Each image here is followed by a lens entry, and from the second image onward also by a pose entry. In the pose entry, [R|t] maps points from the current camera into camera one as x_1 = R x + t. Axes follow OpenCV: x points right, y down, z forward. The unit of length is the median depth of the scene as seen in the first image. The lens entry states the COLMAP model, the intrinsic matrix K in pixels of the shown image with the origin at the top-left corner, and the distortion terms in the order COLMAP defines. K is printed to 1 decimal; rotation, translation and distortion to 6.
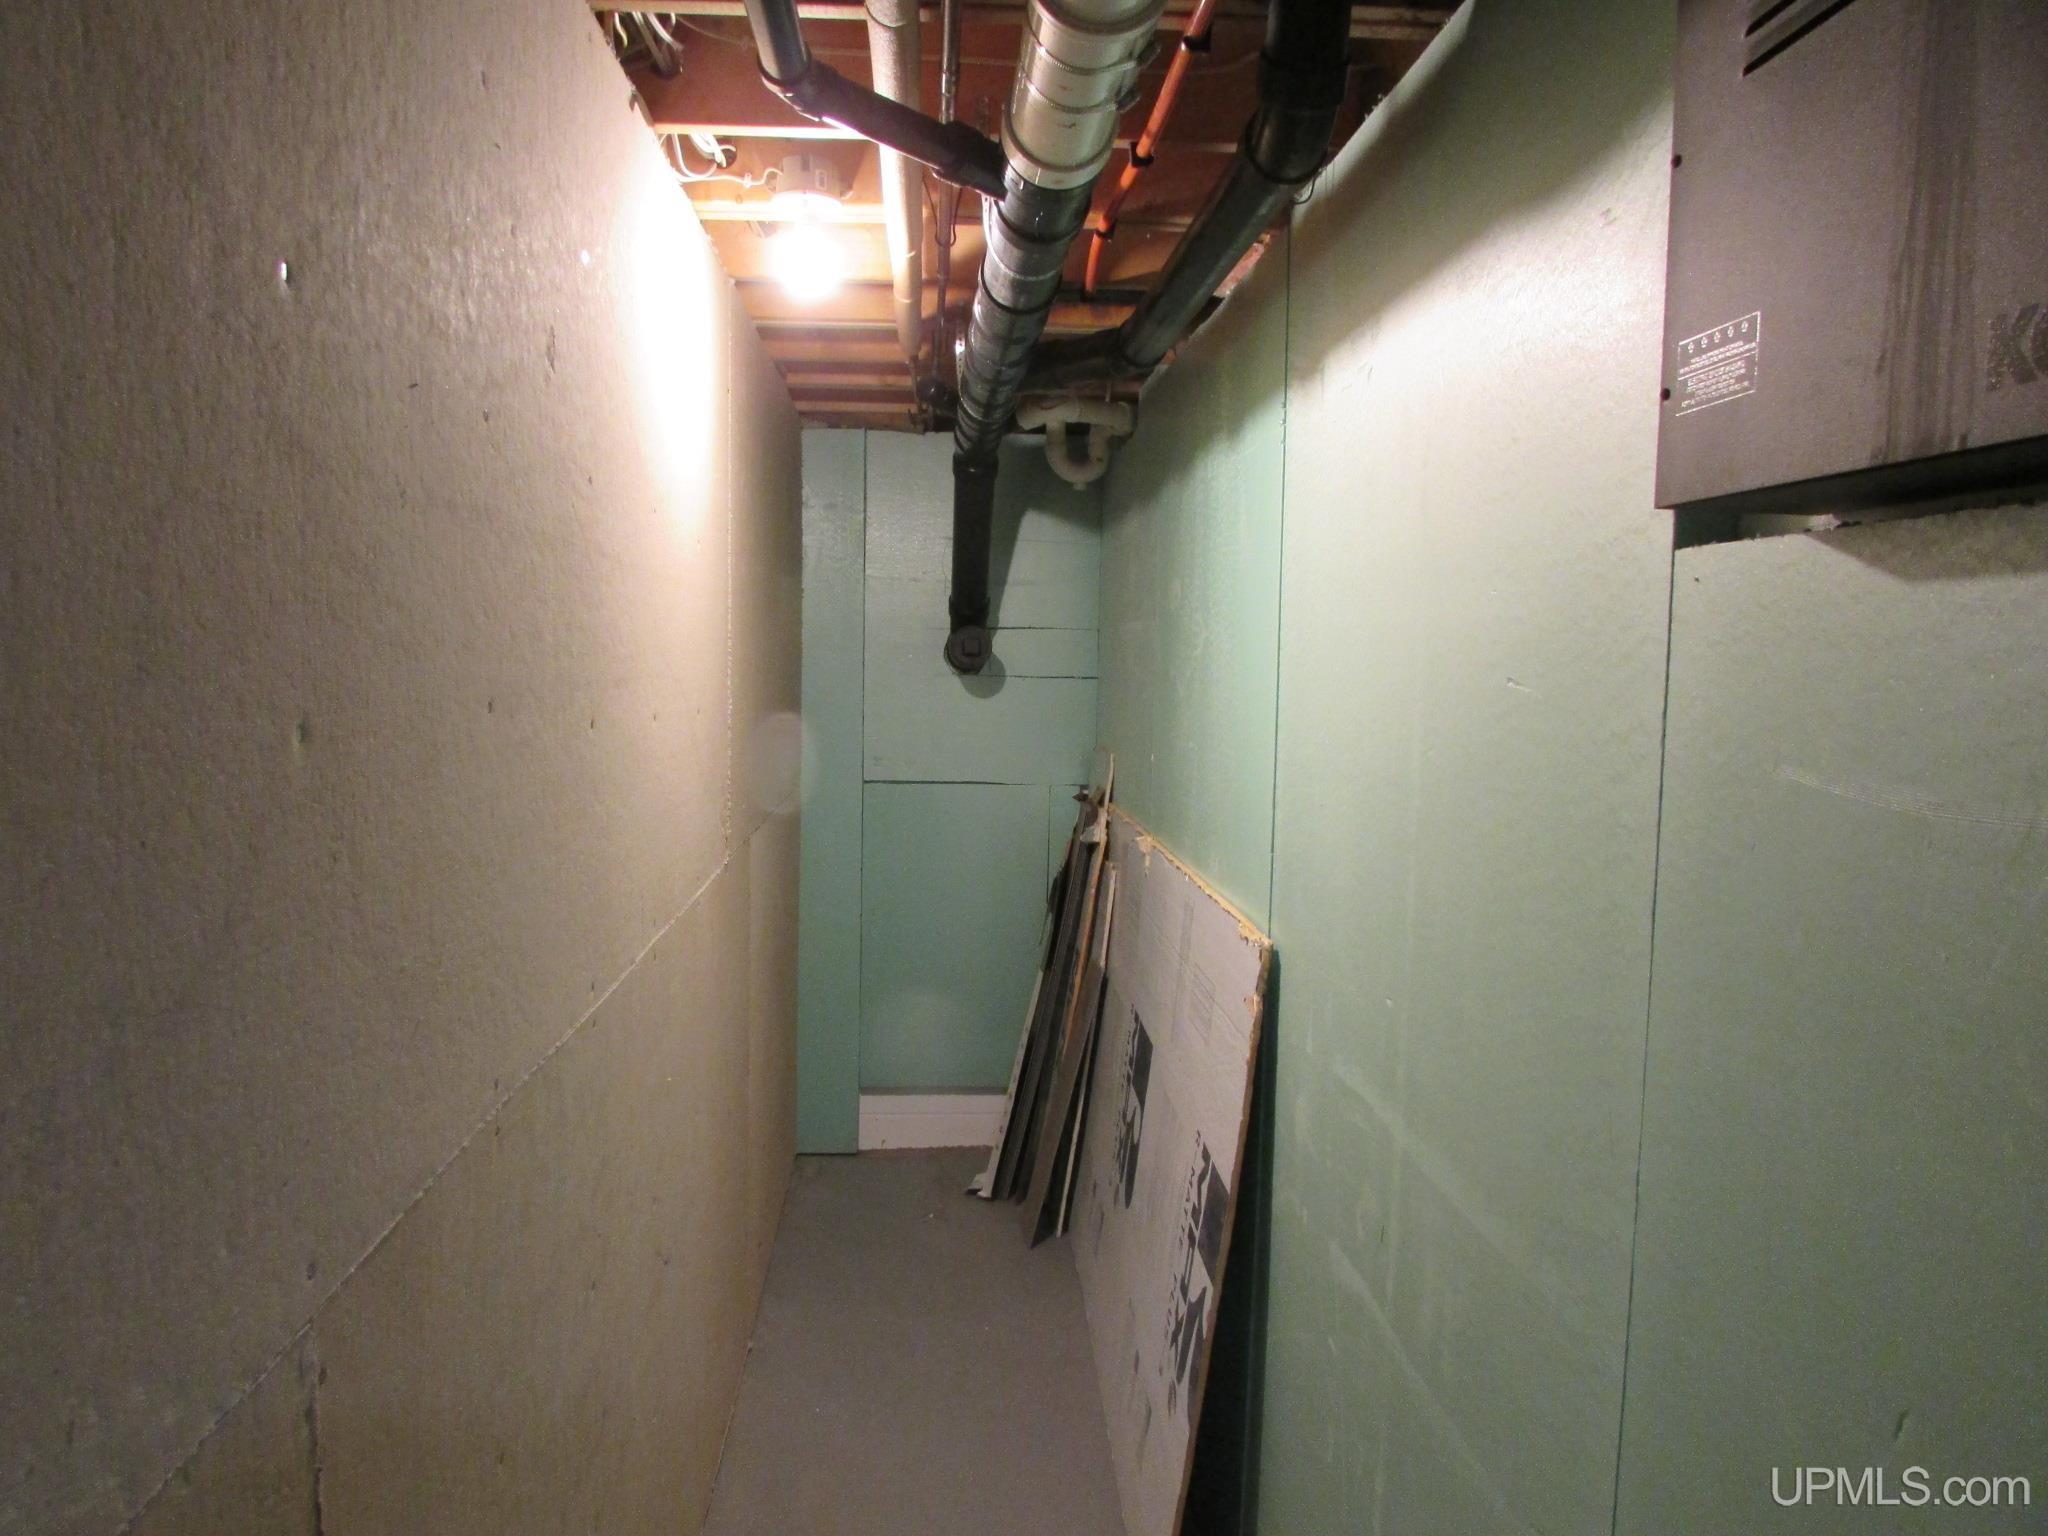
lens RADIAL K [[1464.8, 0, 1018.9], [0, 1464.8, 760.9], [0, 0, 1]] dist [-0.033908, 0.017867]
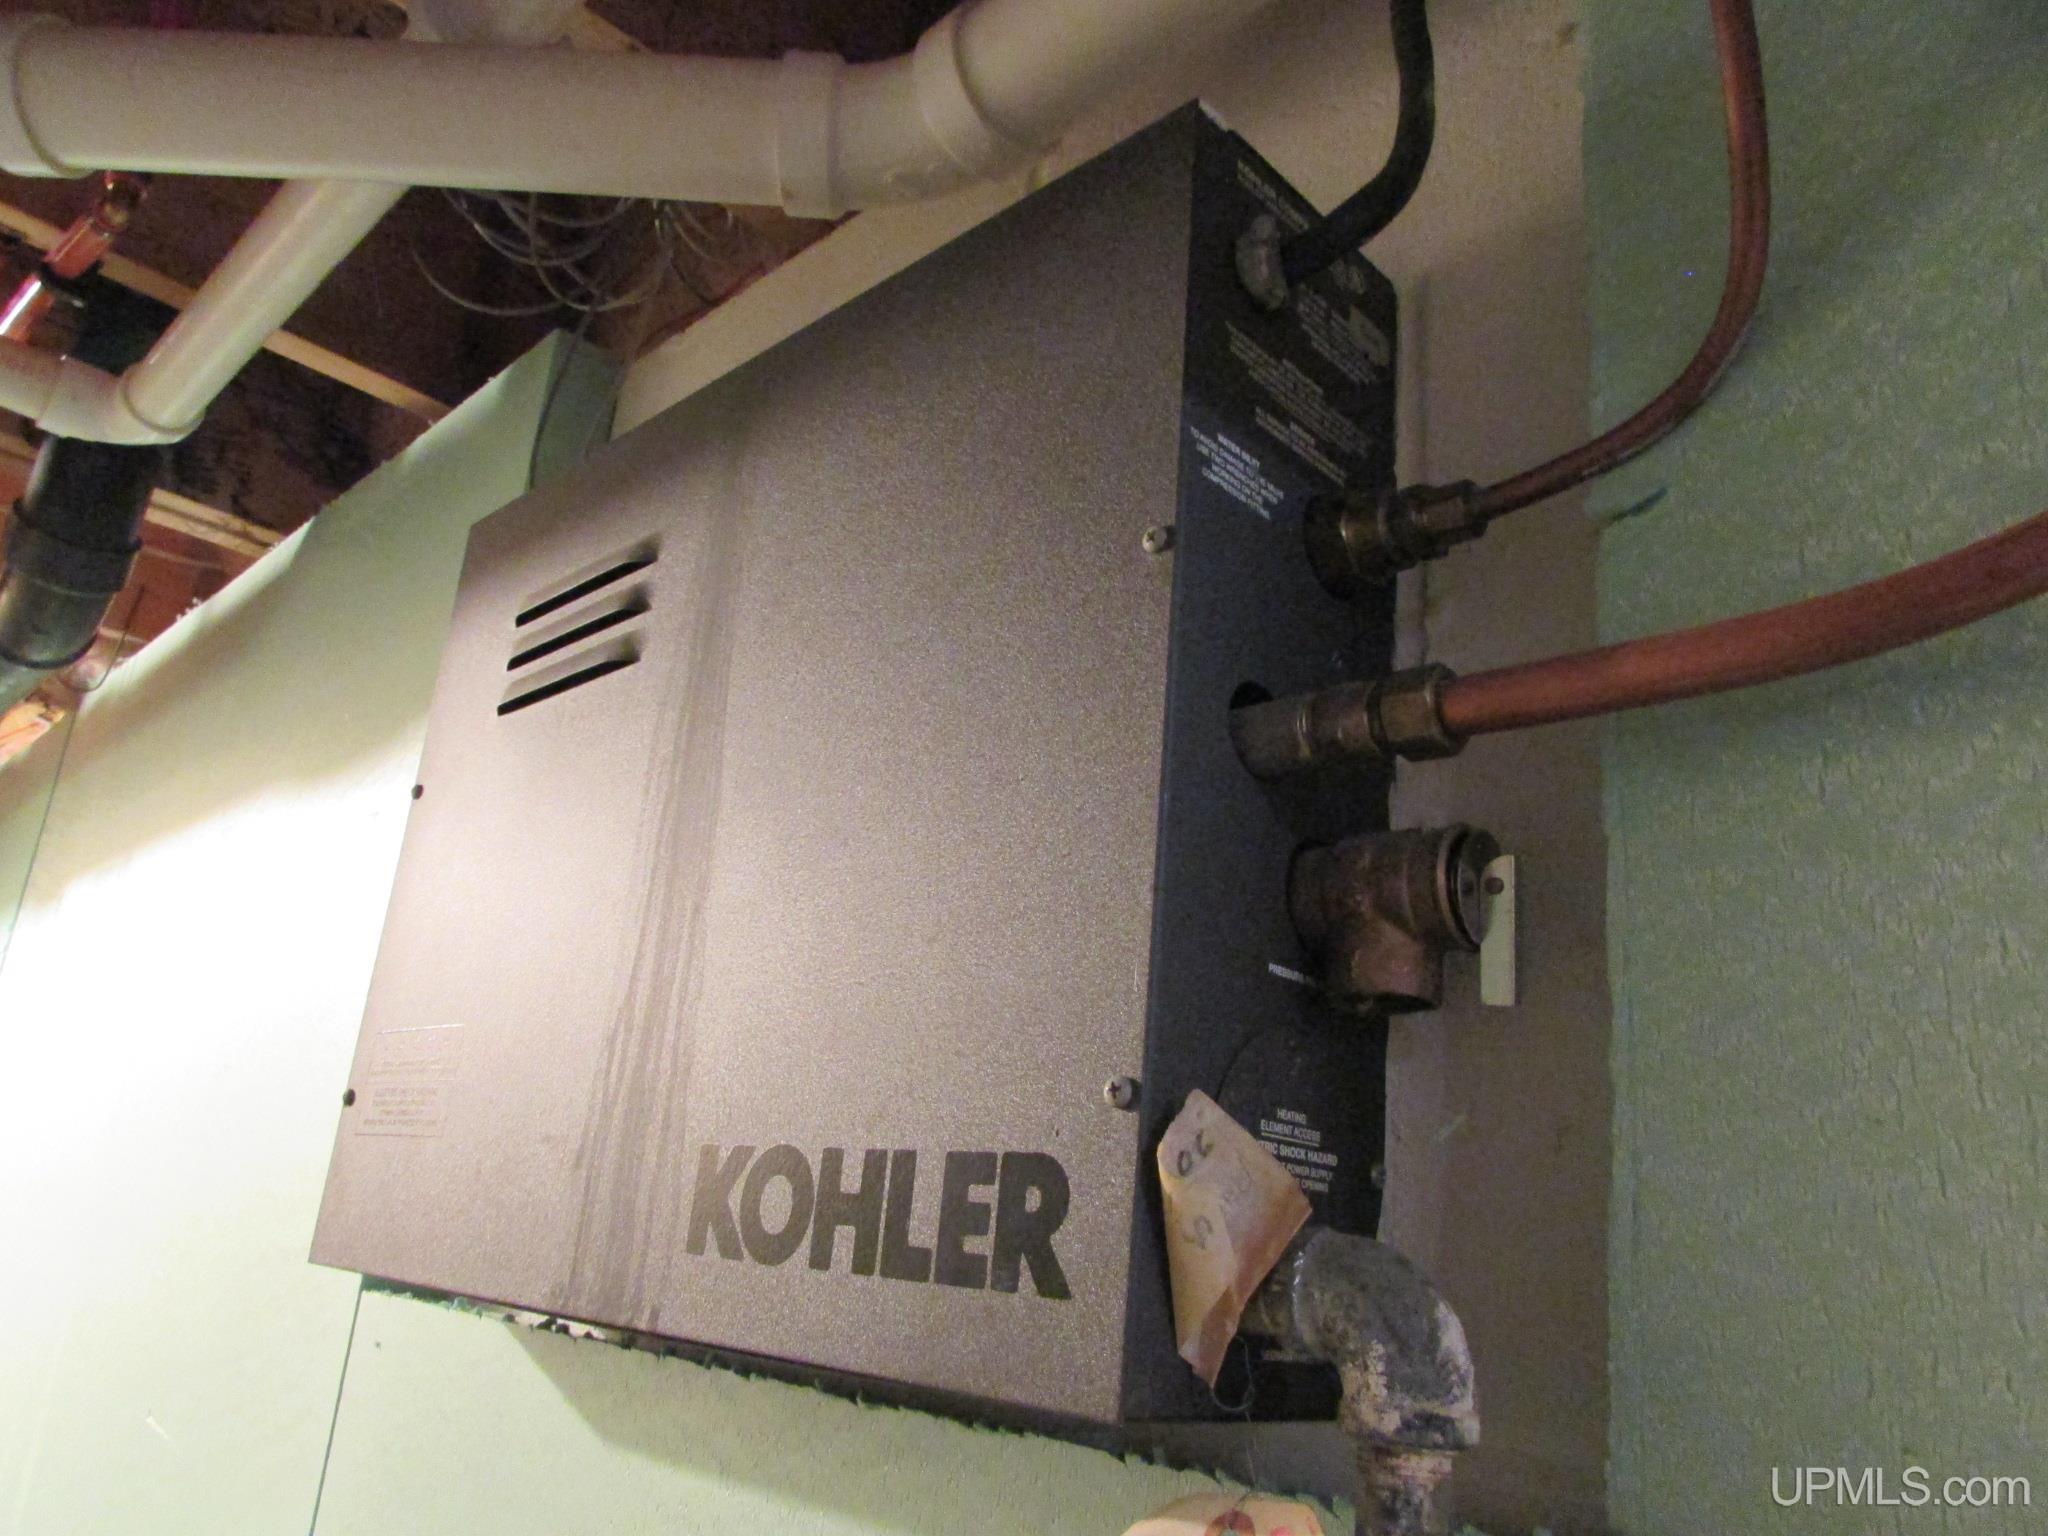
lens RADIAL K [[1464.8, 0, 1022.2], [0, 1464.8, 770.8], [0, 0, 1]] dist [-0.033908, 0.017867]
pose [[0.744411, 0.246885, 0.620403, 0.269977], [-0.017251, 0.935935, -0.351750, -0.203552], [-0.667499, 0.251144, 0.700979, 0.314516]]
